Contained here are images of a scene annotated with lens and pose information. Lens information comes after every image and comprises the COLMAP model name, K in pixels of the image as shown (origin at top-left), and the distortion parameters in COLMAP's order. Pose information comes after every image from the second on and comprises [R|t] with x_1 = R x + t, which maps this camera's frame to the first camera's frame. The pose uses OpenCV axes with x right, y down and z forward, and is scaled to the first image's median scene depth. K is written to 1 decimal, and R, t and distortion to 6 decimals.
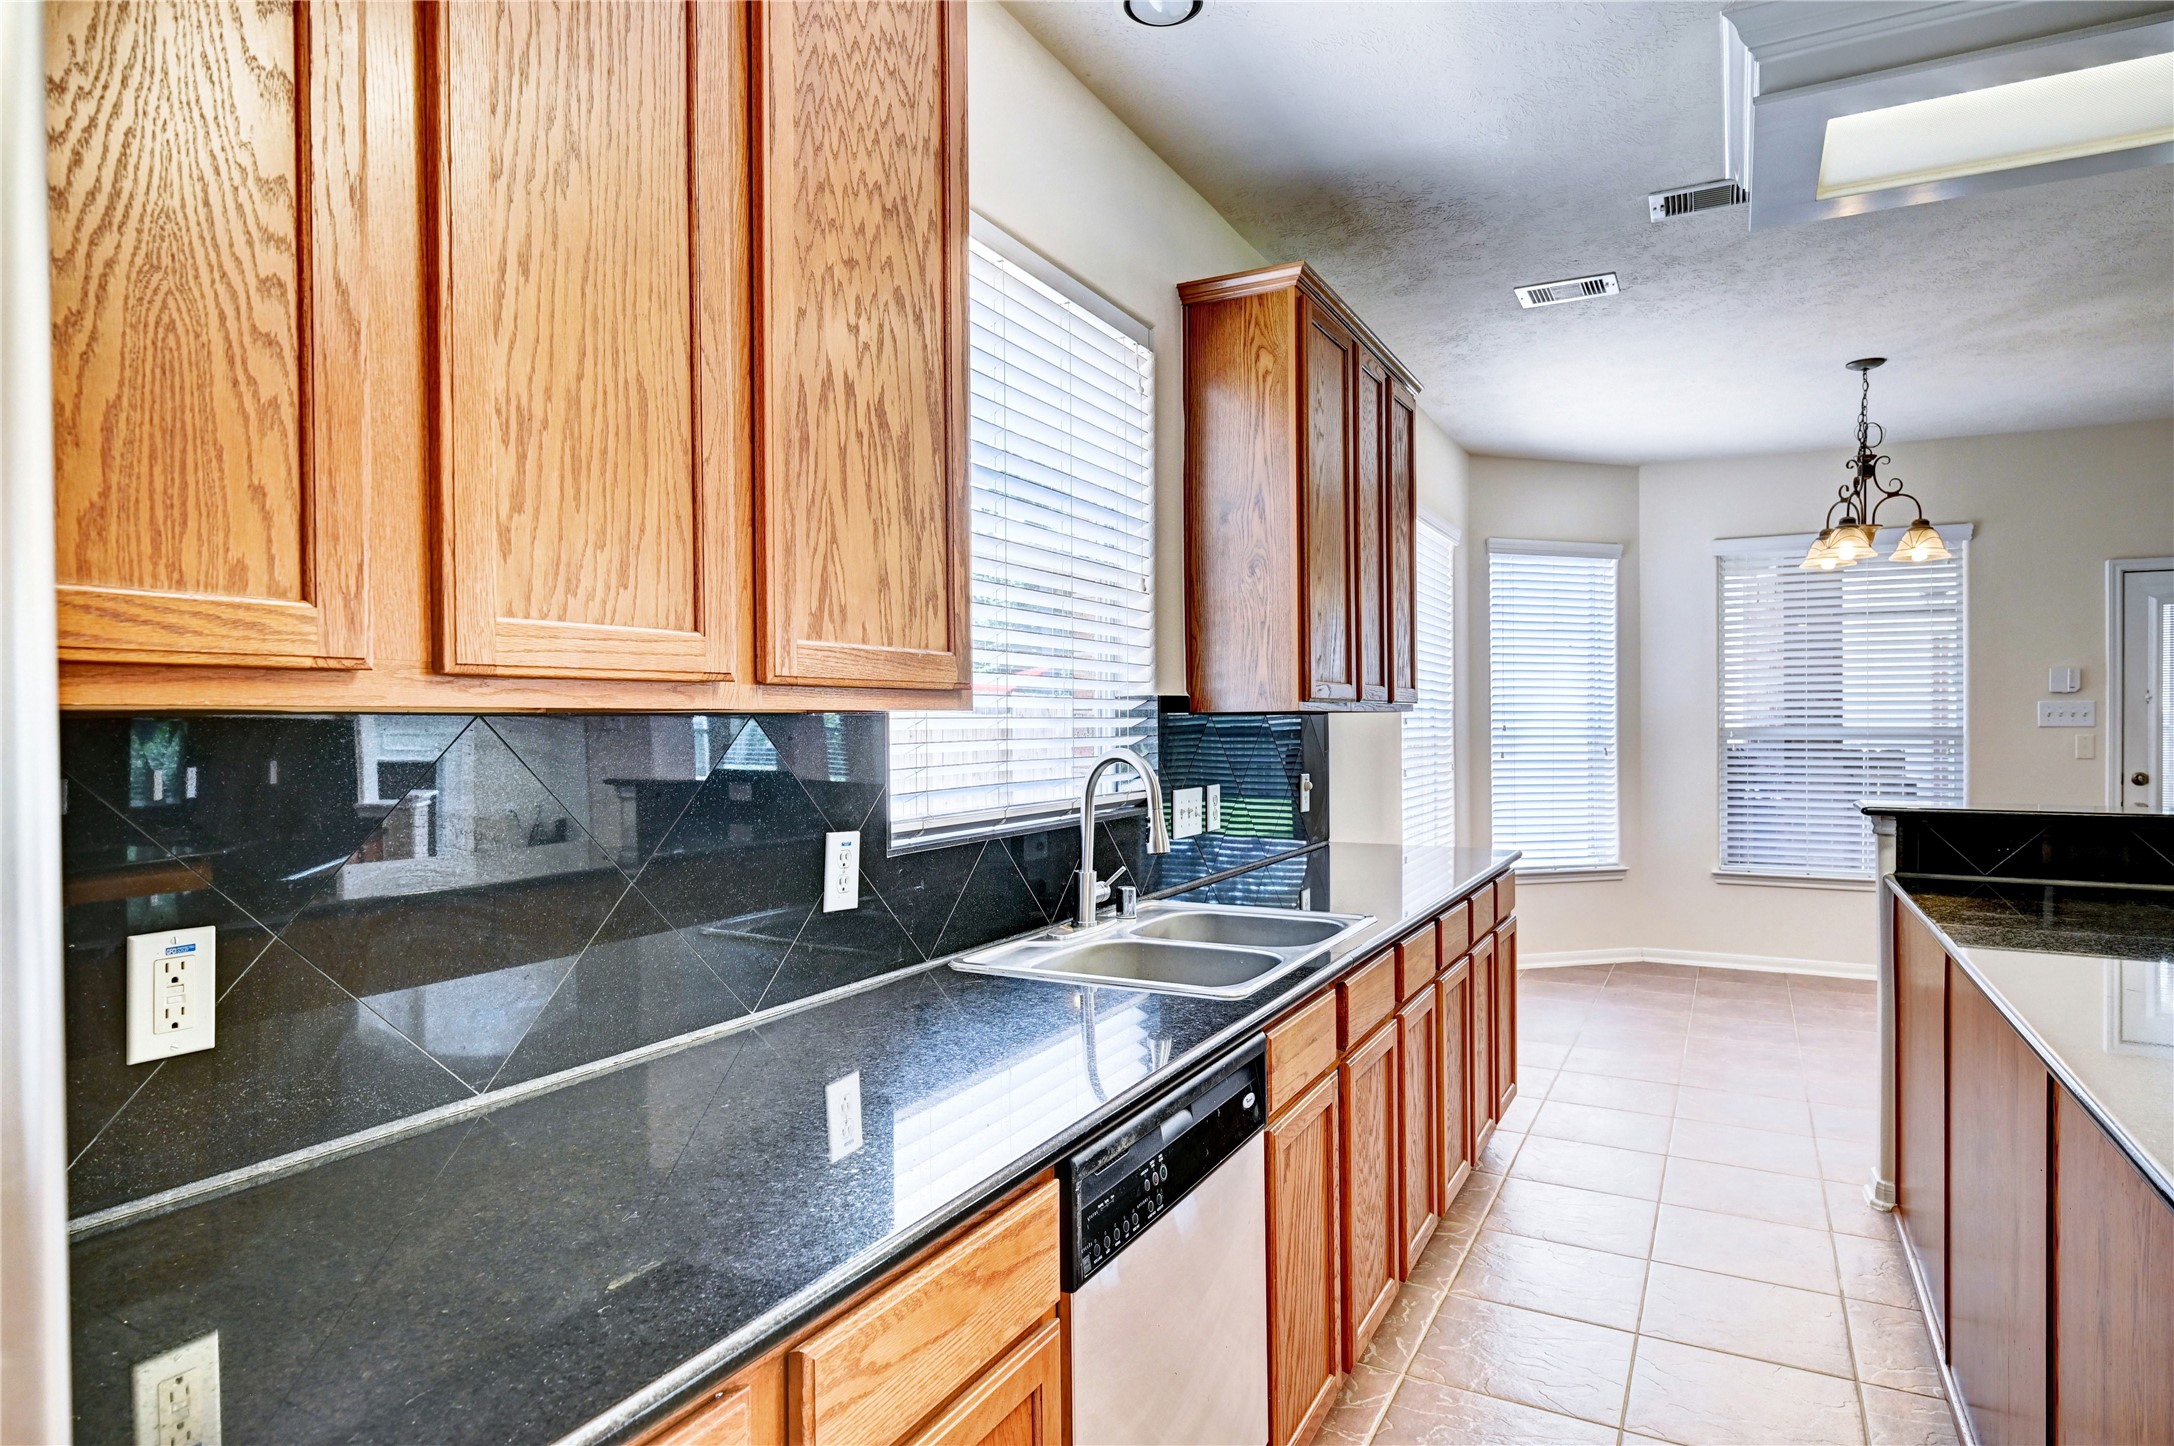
lens RADIAL K [[1239.0, 0, 1085.8], [0, 1239.0, 726.5], [0, 0, 1]] dist [0.004978, 0.000858]
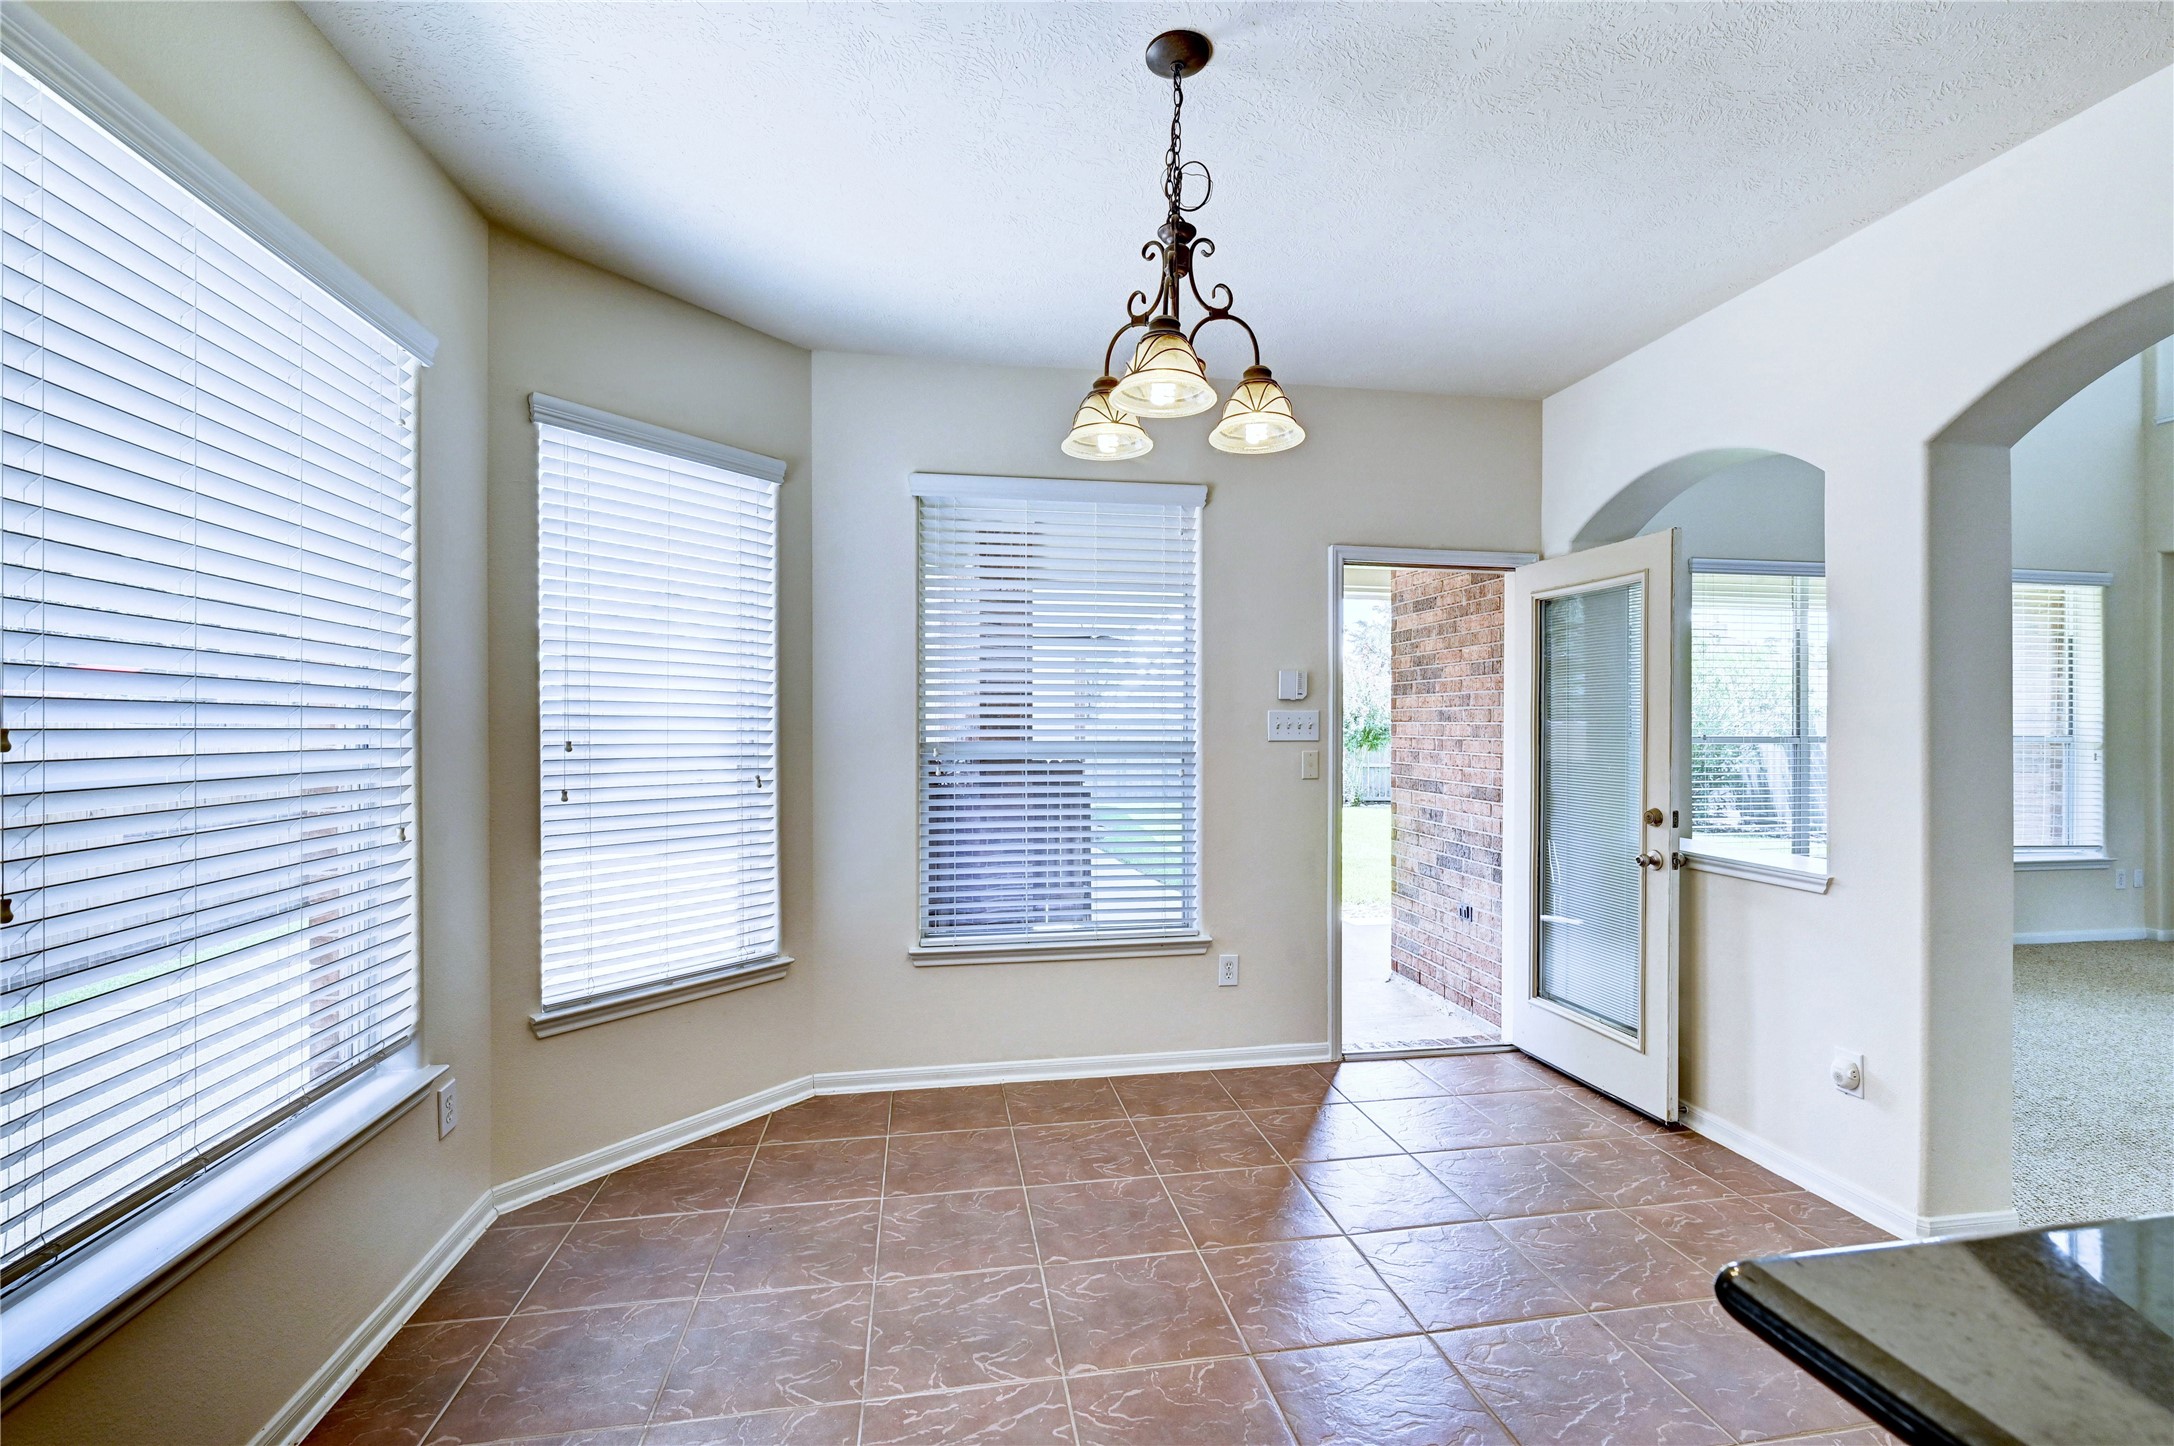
lens RADIAL K [[899.1, 0, 1085.7], [0, 899.1, 727.2], [0, 0, 1]] dist [-0.008164, 0.000055]
pose [[0.788874, 0.004373, 0.614540, 0.274960], [-0.000965, 0.999982, -0.005877, -0.004984], [-0.614555, 0.004043, 0.788864, 0.545607]]
